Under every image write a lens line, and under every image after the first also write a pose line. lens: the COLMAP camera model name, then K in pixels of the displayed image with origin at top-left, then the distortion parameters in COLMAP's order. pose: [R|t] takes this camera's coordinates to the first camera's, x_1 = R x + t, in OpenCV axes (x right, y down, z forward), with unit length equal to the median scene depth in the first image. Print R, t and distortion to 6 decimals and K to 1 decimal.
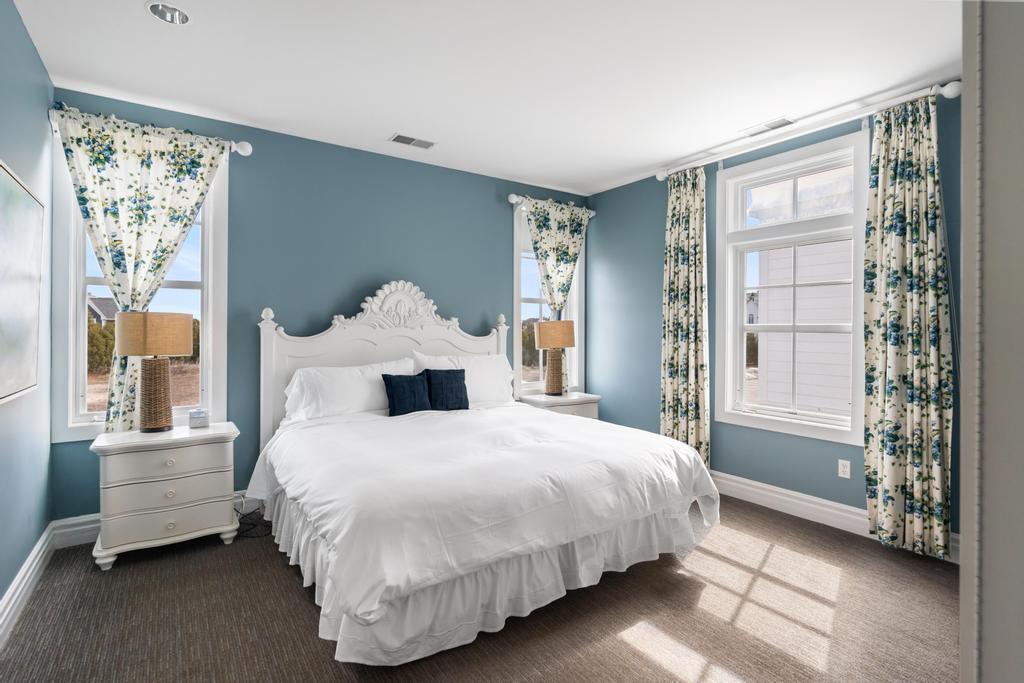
lens RADIAL K [[477.7, 0, 508.1], [0, 477.7, 336.4], [0, 0, 1]] dist [-0.005110, 0.000098]
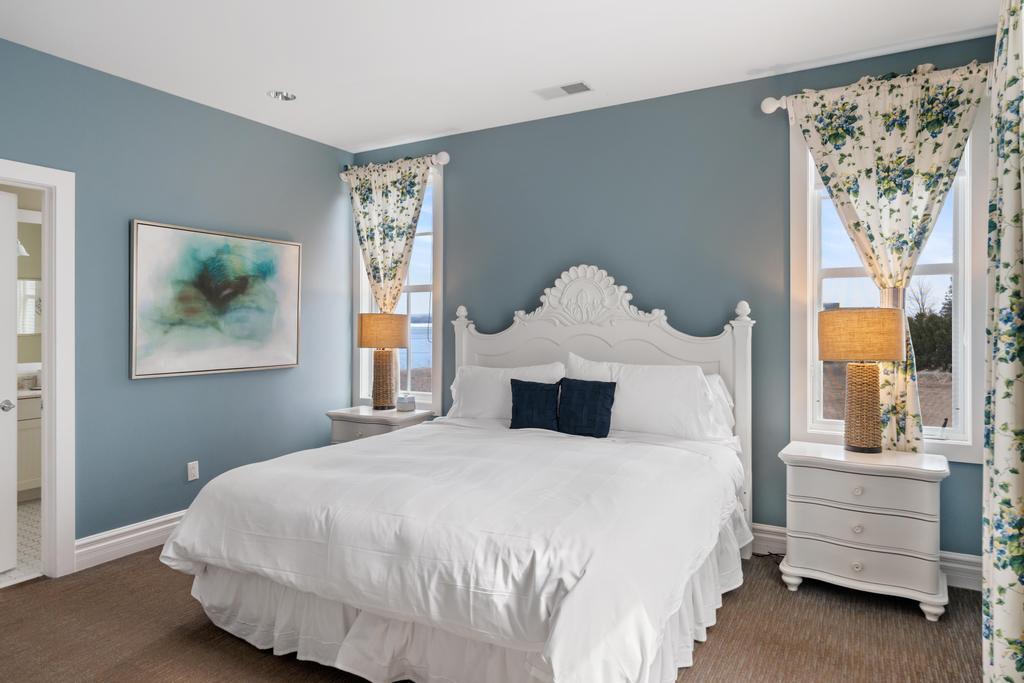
lens RADIAL K [[629.5, 0, 511.1], [0, 629.5, 331.1], [0, 0, 1]] dist [0.000346, 0.001647]
pose [[0.449902, 0.004125, -0.893068, 0.689873], [-0.010768, 0.999942, -0.000806, -0.004707], [0.893013, 0.009979, 0.449921, 0.443919]]
